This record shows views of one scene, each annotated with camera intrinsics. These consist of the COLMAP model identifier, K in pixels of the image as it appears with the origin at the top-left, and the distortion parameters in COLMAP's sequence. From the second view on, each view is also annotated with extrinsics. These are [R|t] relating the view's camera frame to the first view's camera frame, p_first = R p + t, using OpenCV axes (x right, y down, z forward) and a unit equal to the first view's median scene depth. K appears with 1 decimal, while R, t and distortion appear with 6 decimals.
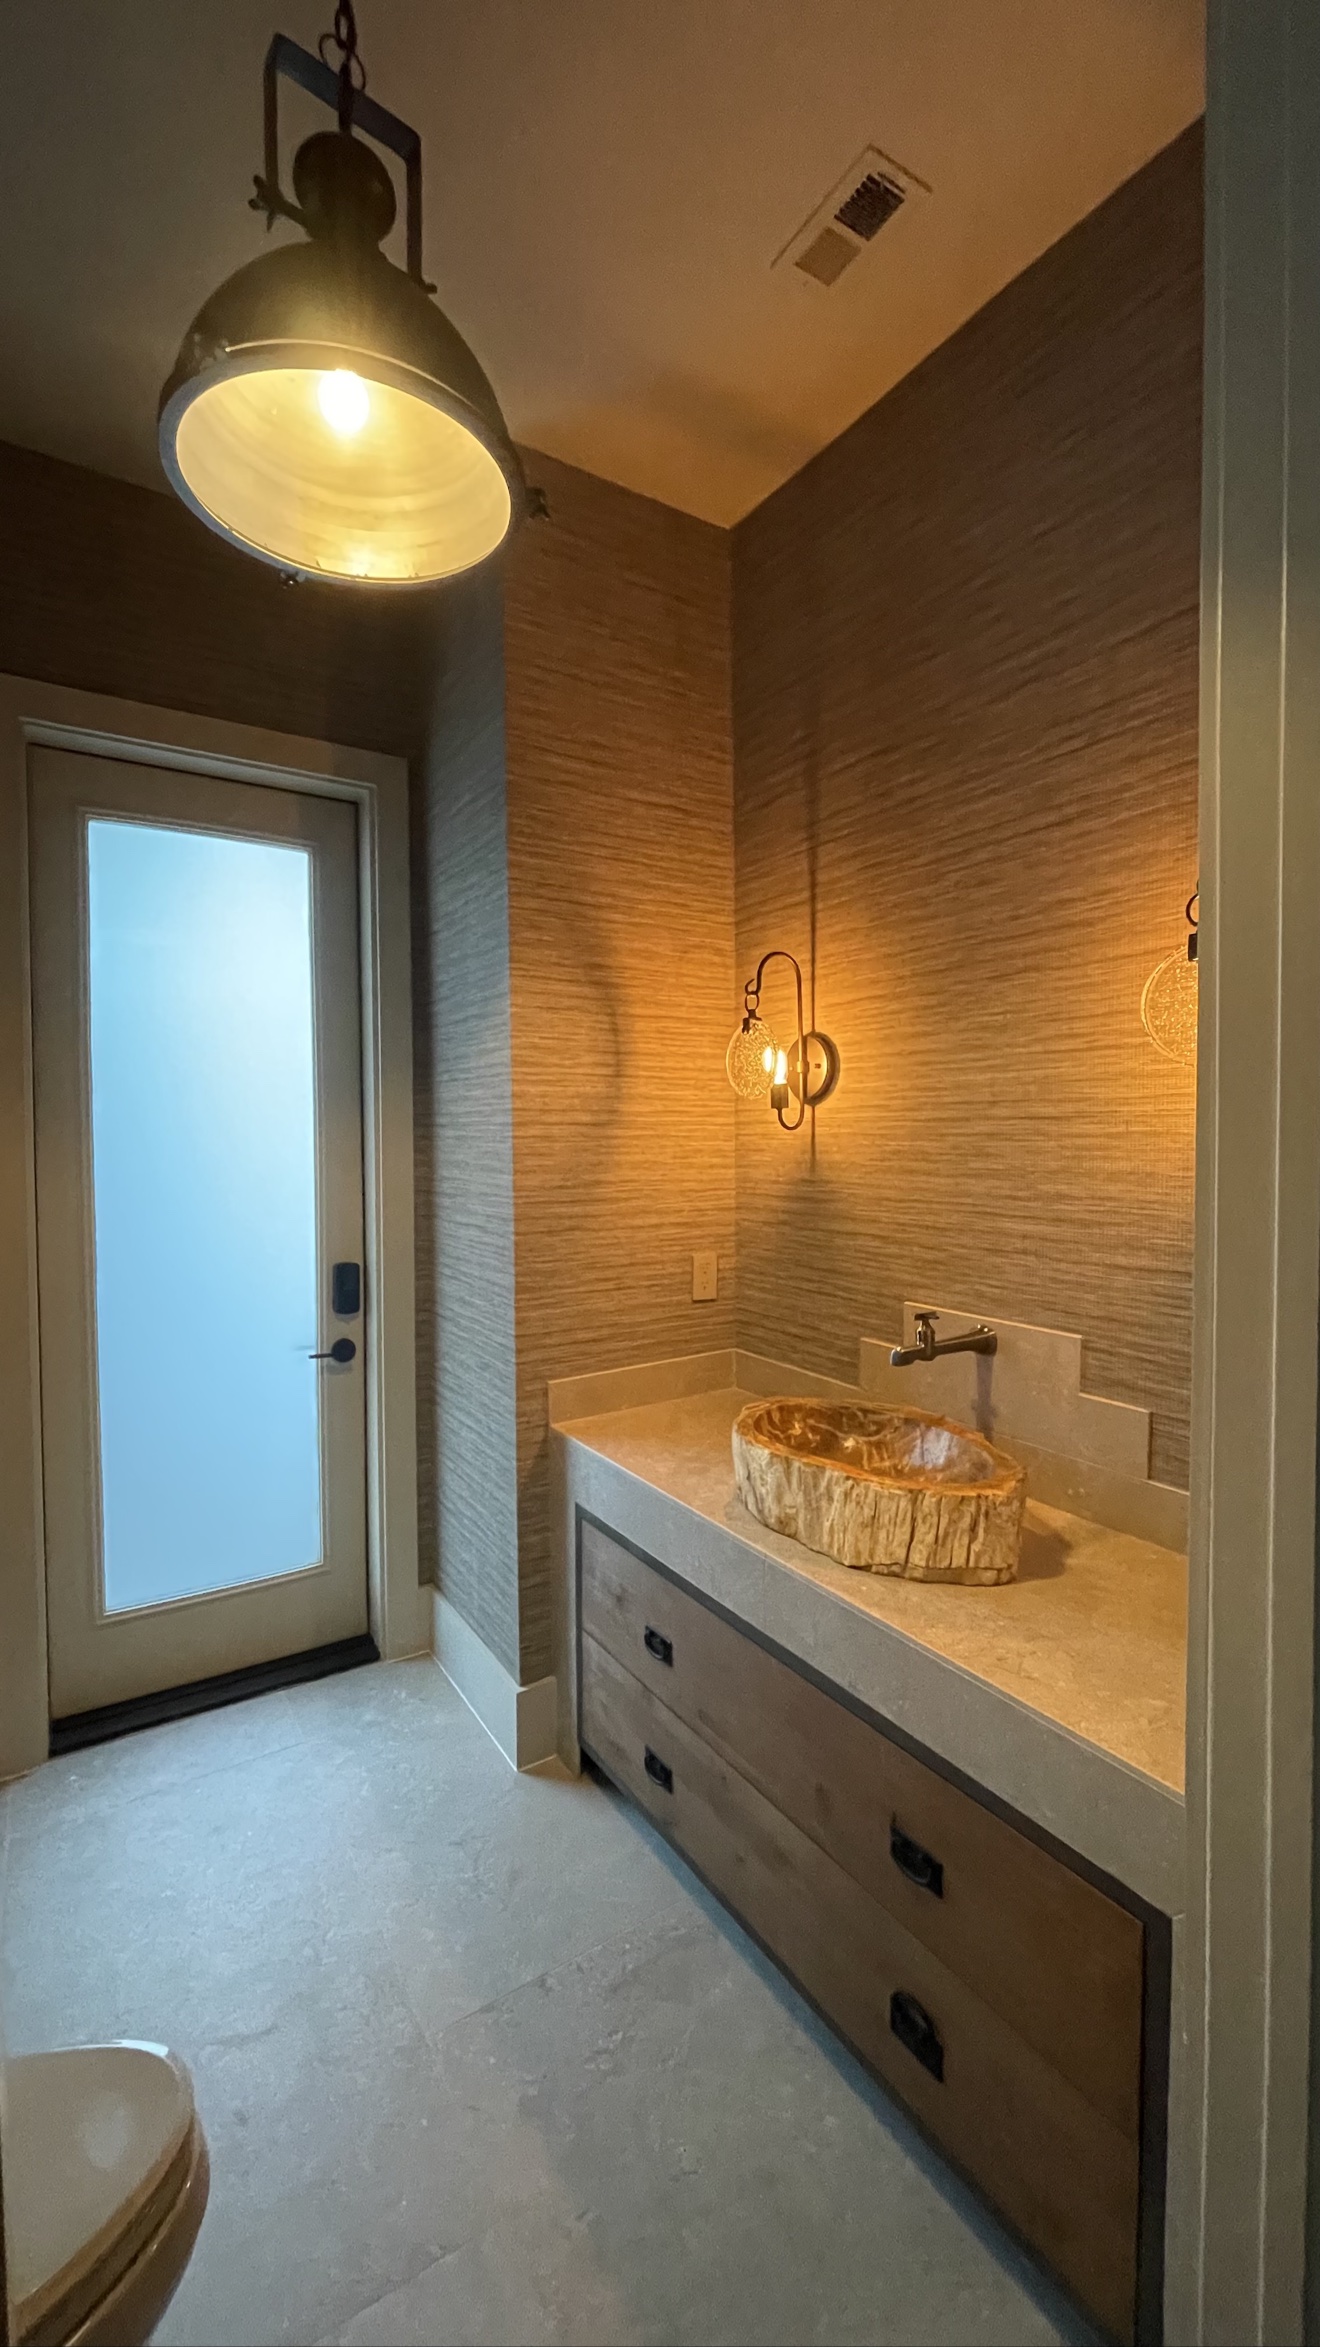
lens RADIAL K [[928.1, 0, 660.0], [0, 928.1, 1173.5], [0, 0, 1]] dist [-0.010074, 0.000042]
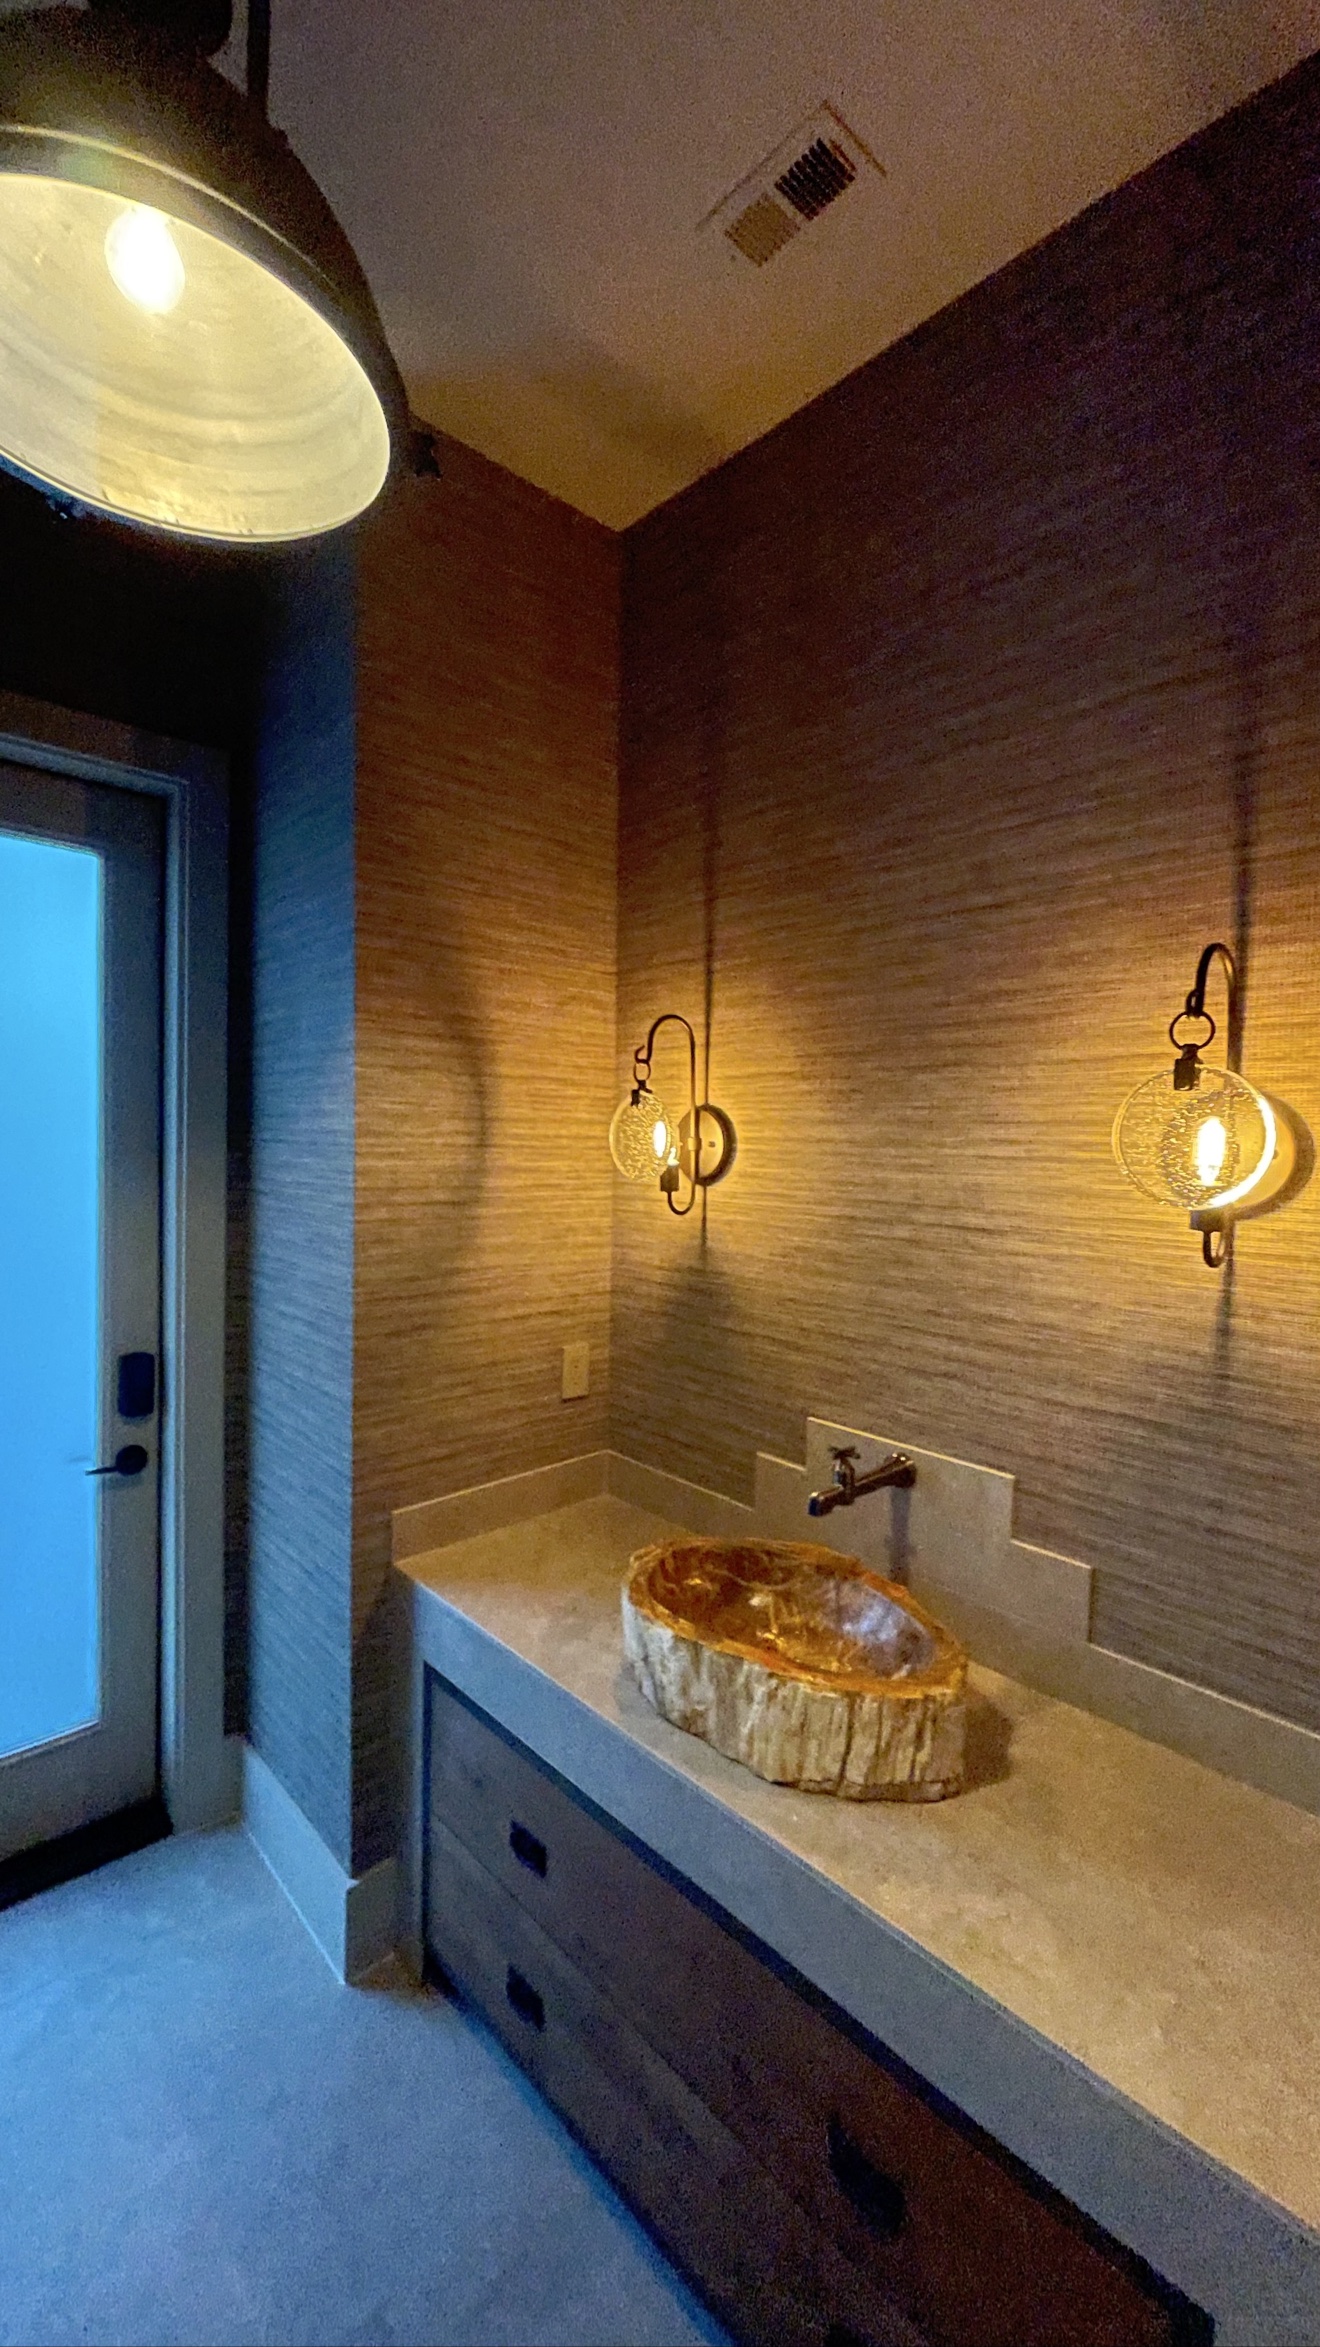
lens RADIAL K [[928.1, 0, 660.0], [0, 928.1, 1173.5], [0, 0, 1]] dist [-0.010074, 0.000042]
pose [[0.984100, 0.018628, 0.176633, -0.037992], [-0.017370, 0.999812, -0.008661, -0.083526], [-0.176761, 0.005455, 0.984239, 0.138837]]
